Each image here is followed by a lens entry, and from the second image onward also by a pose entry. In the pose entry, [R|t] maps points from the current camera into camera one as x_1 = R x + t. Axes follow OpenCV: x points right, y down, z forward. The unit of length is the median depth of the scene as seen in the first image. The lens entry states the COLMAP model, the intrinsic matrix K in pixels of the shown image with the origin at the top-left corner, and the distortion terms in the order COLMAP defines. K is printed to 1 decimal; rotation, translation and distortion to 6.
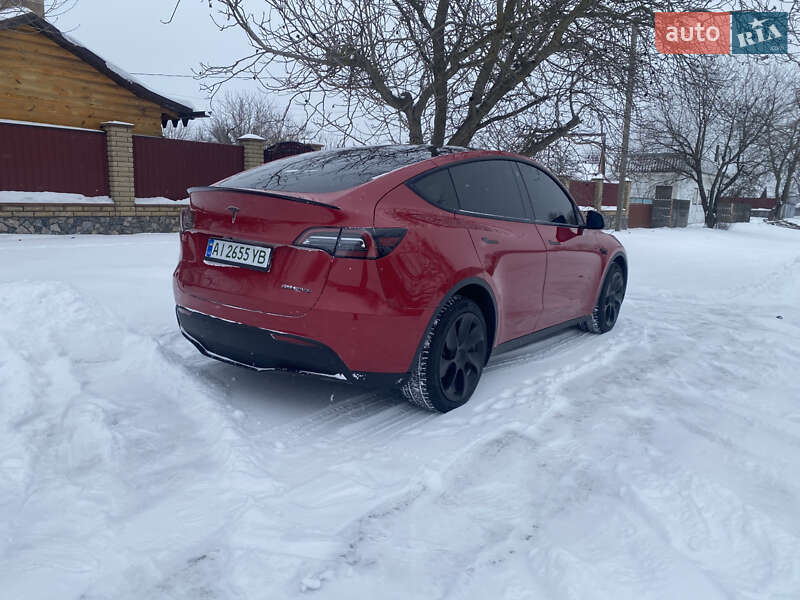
lens RADIAL K [[608.8, 0, 391.7], [0, 608.8, 301.4], [0, 0, 1]] dist [0.044078, -0.036401]
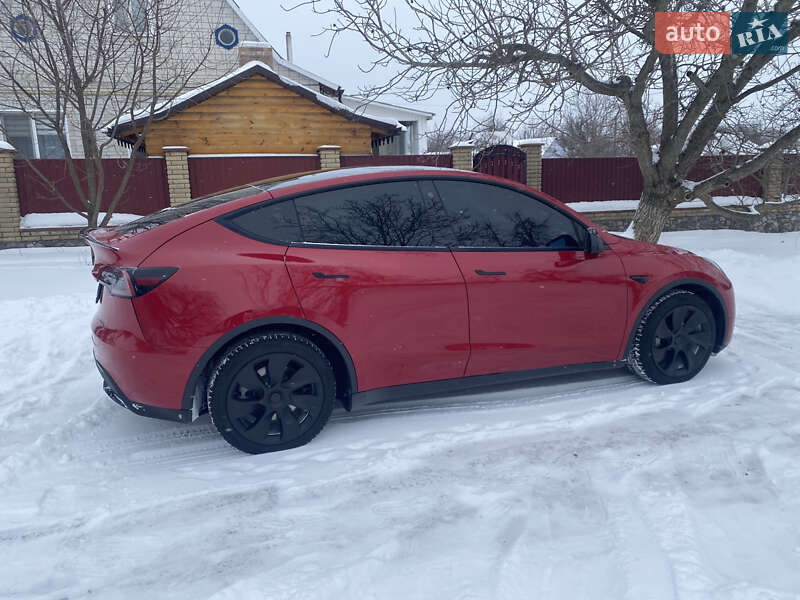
lens RADIAL K [[608.8, 0, 405.6], [0, 608.8, 301.3], [0, 0, 1]] dist [0.044078, -0.036401]
pose [[0.836740, 0.050225, -0.545292, 0.690944], [-0.042792, 0.998737, 0.026327, -0.082343], [0.545925, 0.001305, 0.837833, 0.270340]]
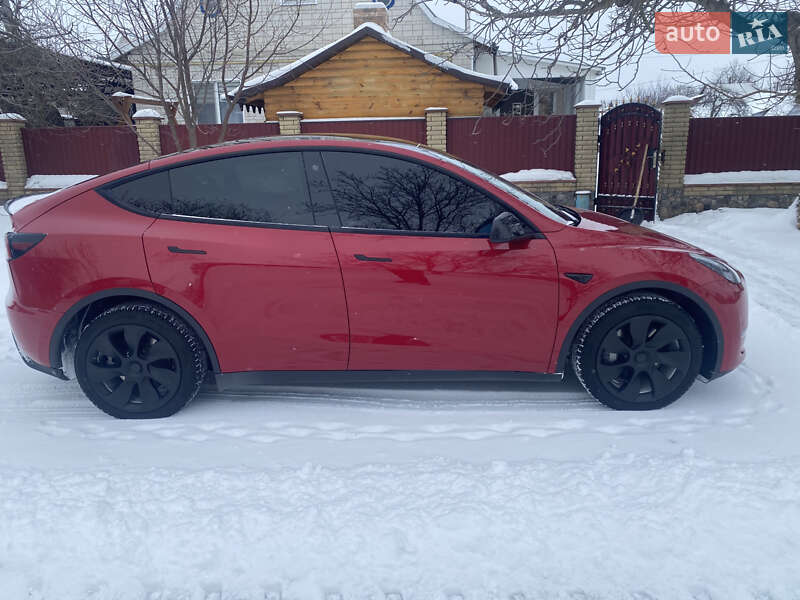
lens RADIAL K [[608.8, 0, 401.1], [0, 608.8, 300.1], [0, 0, 1]] dist [0.044078, -0.036401]
pose [[0.593582, 0.149601, -0.790747, 0.967699], [-0.101650, 0.988638, 0.110735, -0.144801], [0.798328, 0.014649, 0.602044, 0.650694]]
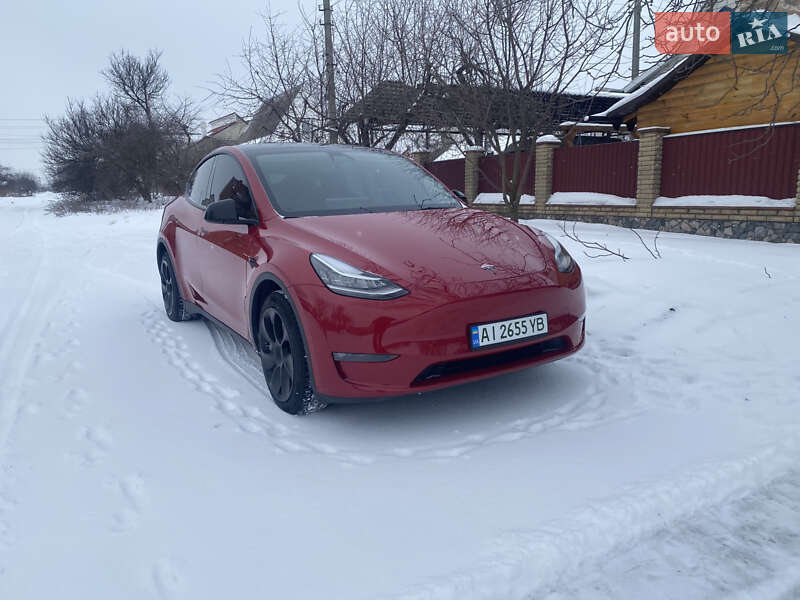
lens RADIAL K [[608.8, 0, 393.3], [0, 608.8, 294.3], [0, 0, 1]] dist [0.044078, -0.036401]
pose [[-0.384292, 0.124358, -0.914798, 1.195040], [-0.163532, 0.966048, 0.200022, -0.274194], [0.908613, 0.226465, -0.350908, 1.836149]]
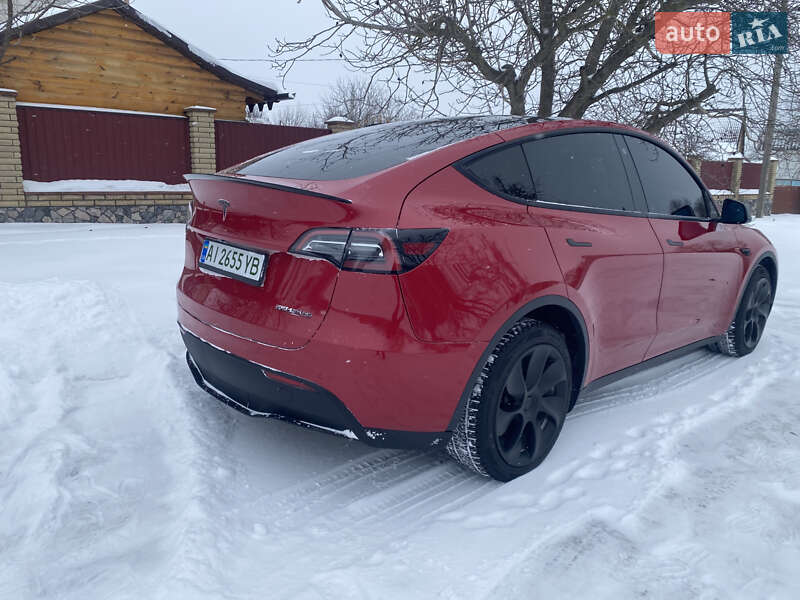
lens RADIAL K [[608.8, 0, 394.0], [0, 608.8, 291.9], [0, 0, 1]] dist [0.044078, -0.036401]
pose [[0.984198, 0.023505, -0.175507, 0.068127], [-0.021767, 0.999693, 0.011818, -0.041563], [0.175731, -0.007811, 0.984407, 0.222907]]
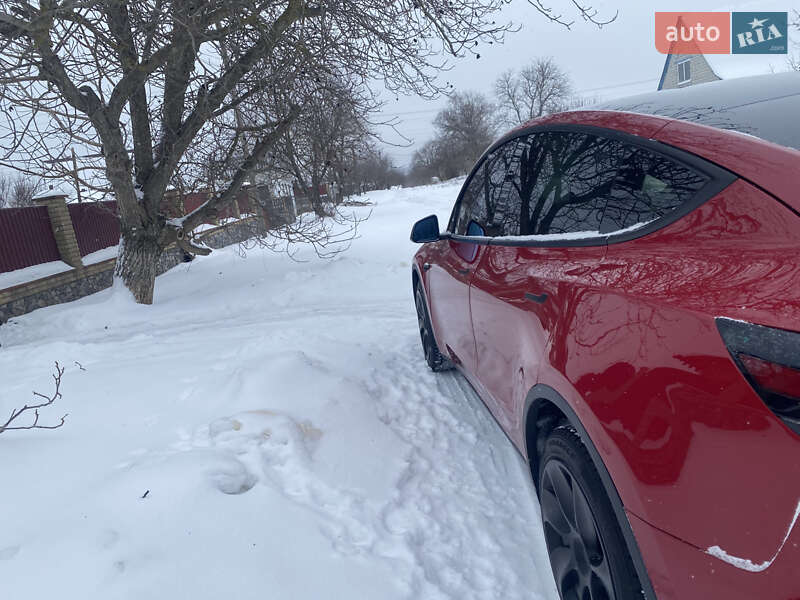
lens RADIAL K [[608.8, 0, 396.1], [0, 608.8, 295.8], [0, 0, 1]] dist [0.044078, -0.036401]
pose [[0.726036, -0.277813, 0.629040, -0.561556], [0.296713, 0.951785, 0.077887, -0.224496], [-0.620349, 0.130095, 0.773461, 0.859859]]
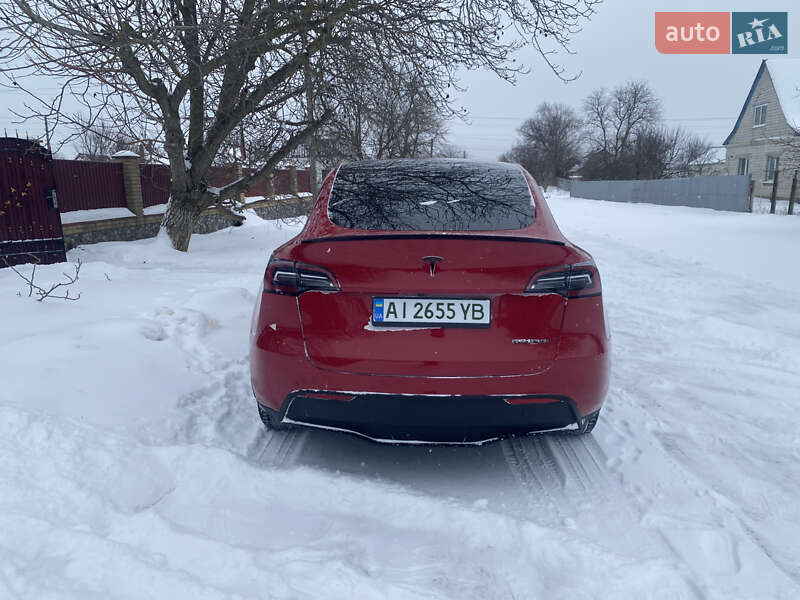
lens RADIAL K [[608.8, 0, 403.7], [0, 608.8, 301.2], [0, 0, 1]] dist [0.044078, -0.036401]
pose [[0.819747, -0.160735, 0.549708, -0.577858], [0.145840, 0.986754, 0.071044, -0.123763], [-0.553846, 0.021931, 0.832330, 0.280242]]
